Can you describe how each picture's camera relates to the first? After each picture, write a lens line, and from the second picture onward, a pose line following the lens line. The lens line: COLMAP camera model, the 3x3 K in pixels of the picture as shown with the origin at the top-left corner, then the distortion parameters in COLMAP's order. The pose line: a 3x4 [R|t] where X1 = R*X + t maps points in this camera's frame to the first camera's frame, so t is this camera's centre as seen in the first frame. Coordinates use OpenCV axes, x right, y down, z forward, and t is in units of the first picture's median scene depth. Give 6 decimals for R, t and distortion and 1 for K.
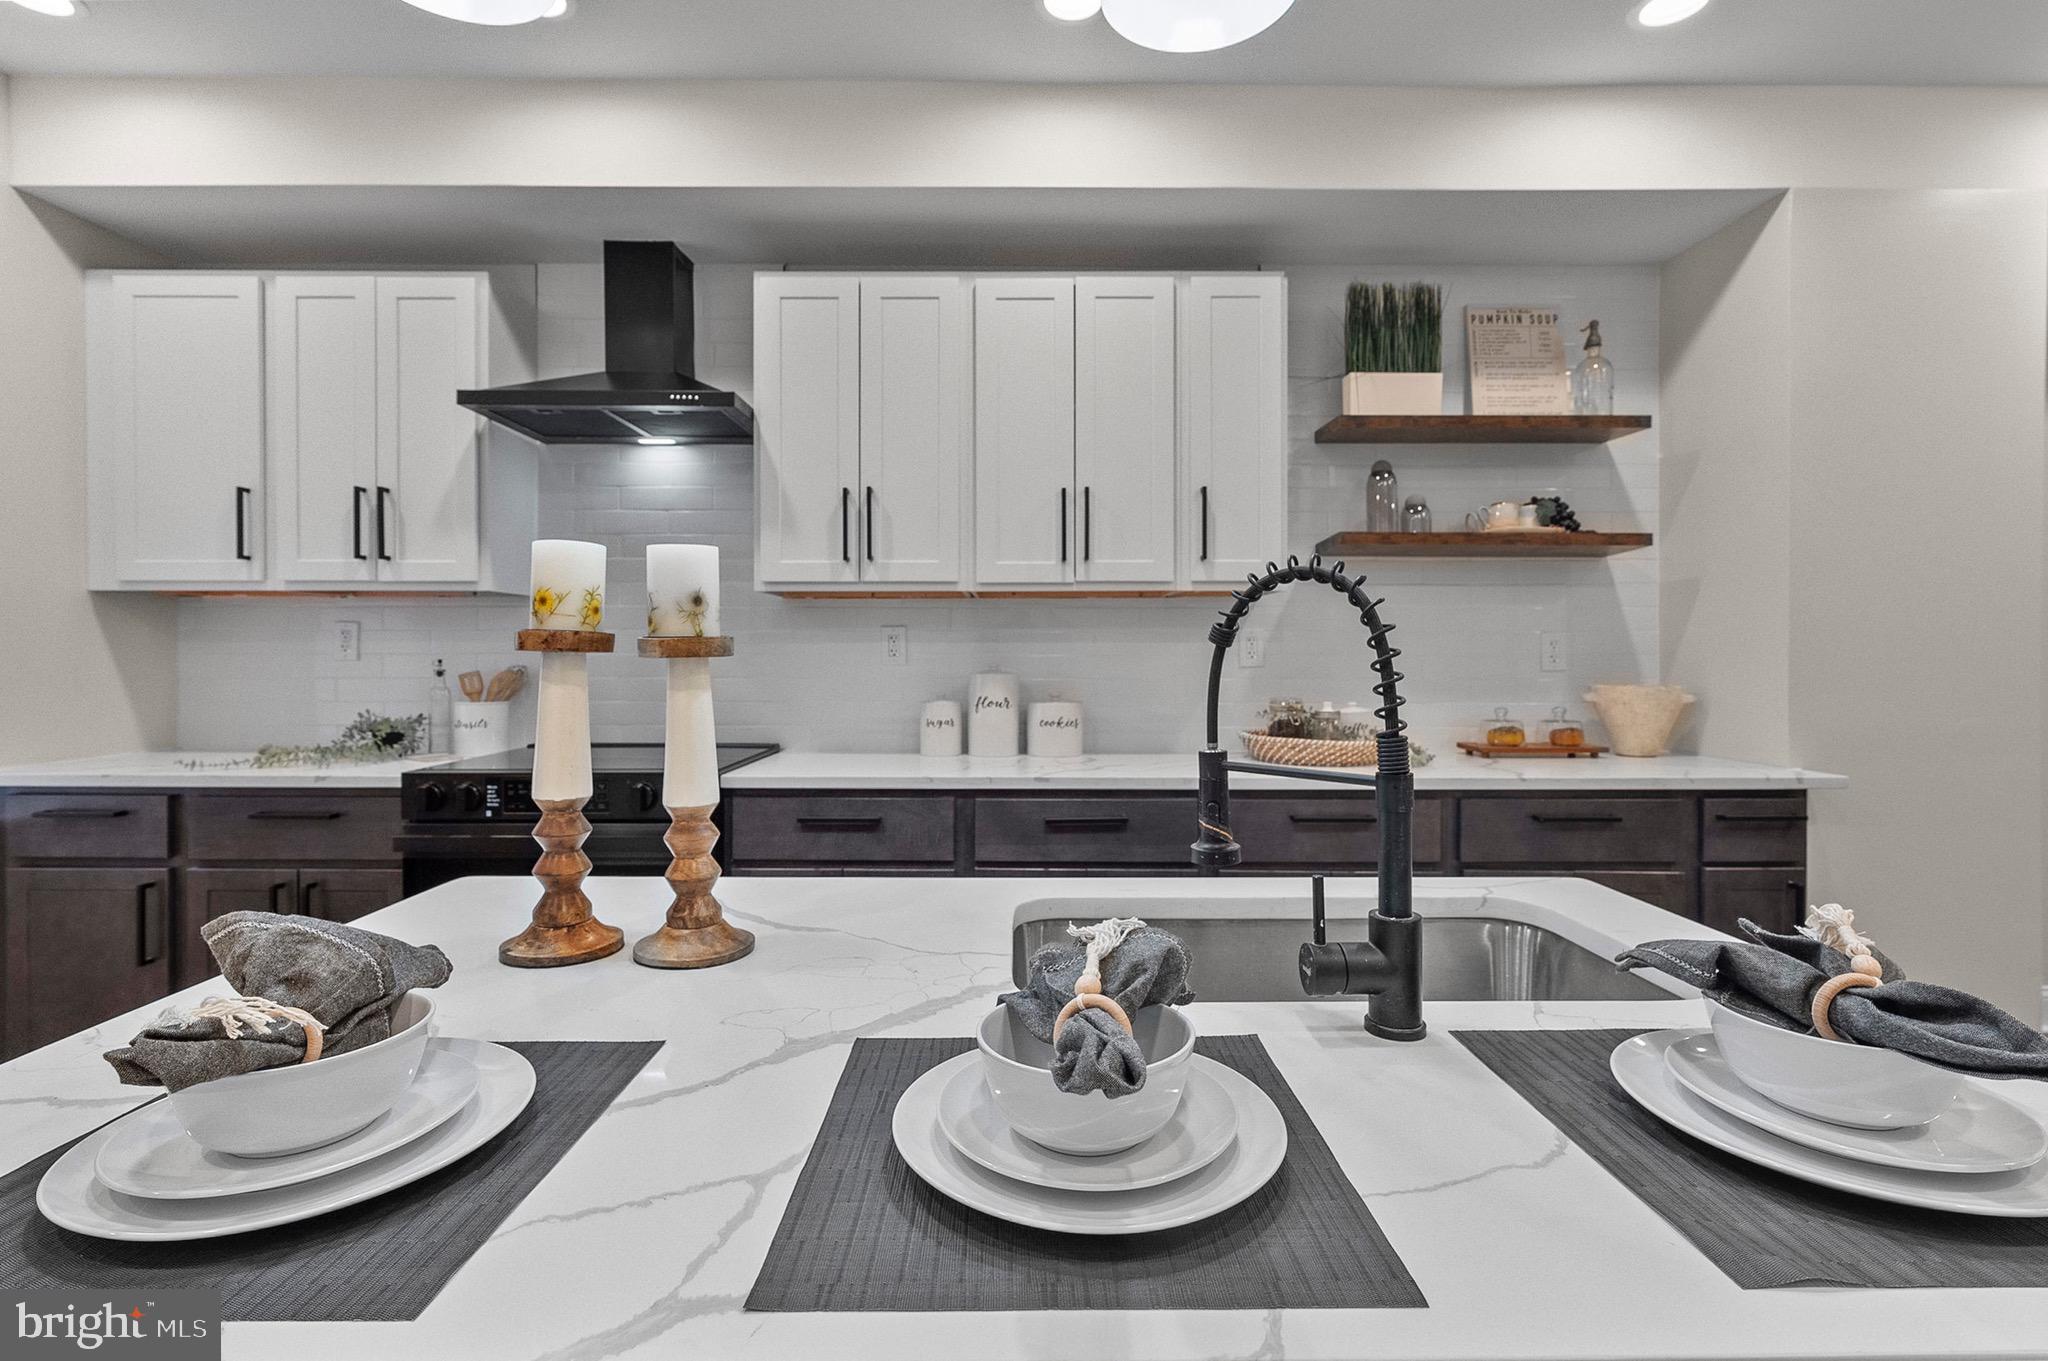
lens RADIAL K [[965.9, 0, 1024.0], [0, 965.9, 654.8], [0, 0, 1]] dist [0.000584, 0.000608]
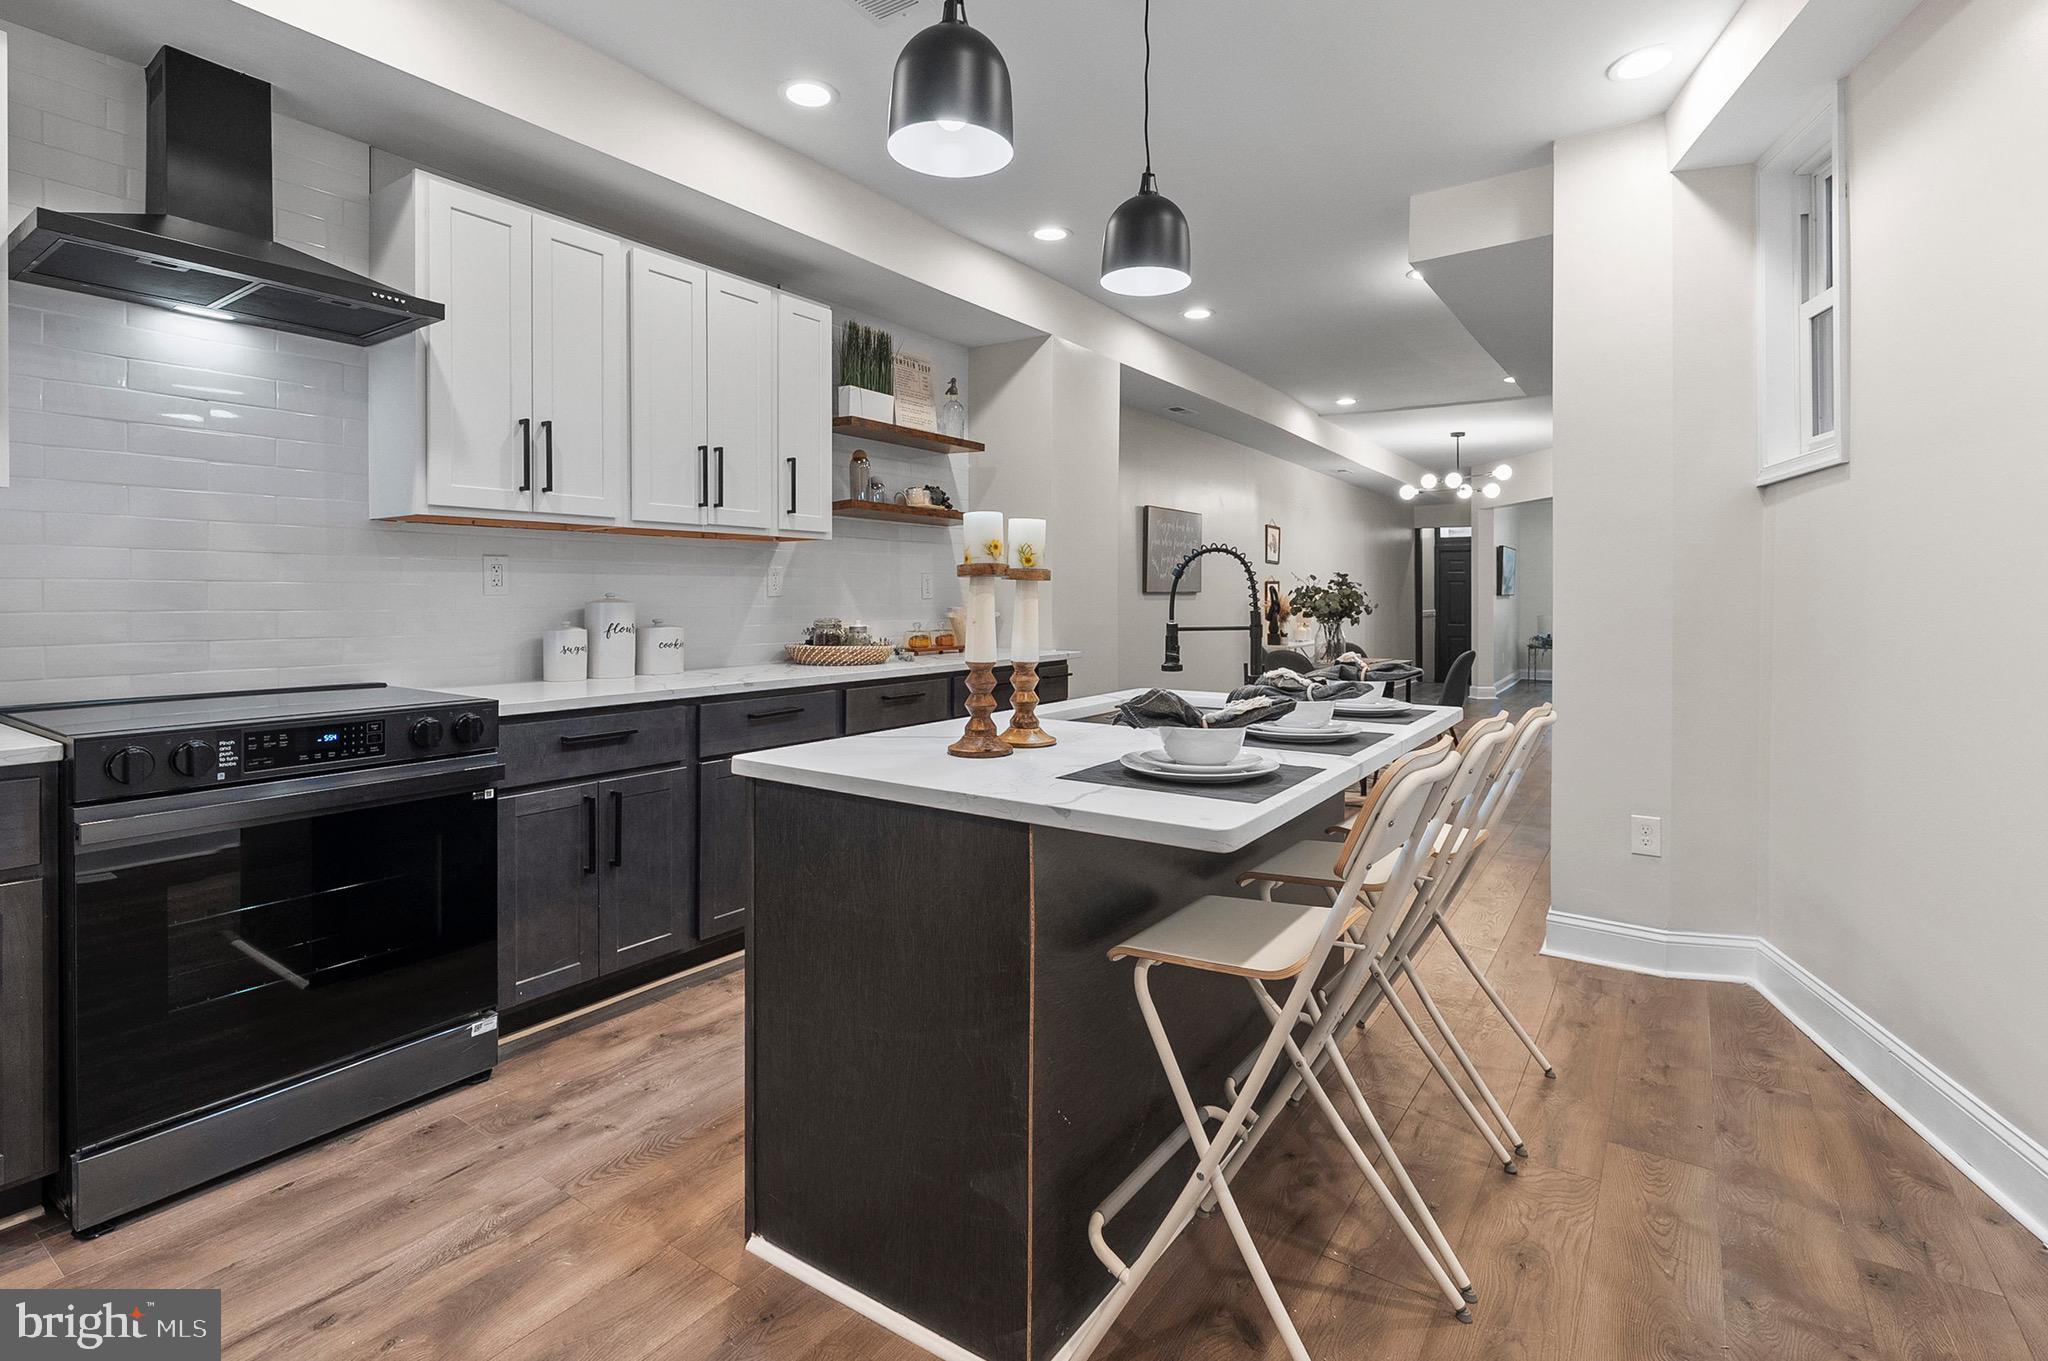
lens RADIAL K [[977.5, 0, 1016.4], [0, 977.5, 599.3], [0, 0, 1]] dist [-0.002594, 0.000200]
pose [[0.572080, -0.004218, 0.820187, -0.683111], [-0.000404, 0.999985, 0.005425, 0.009891], [-0.820198, -0.003435, 0.572069, -0.006492]]
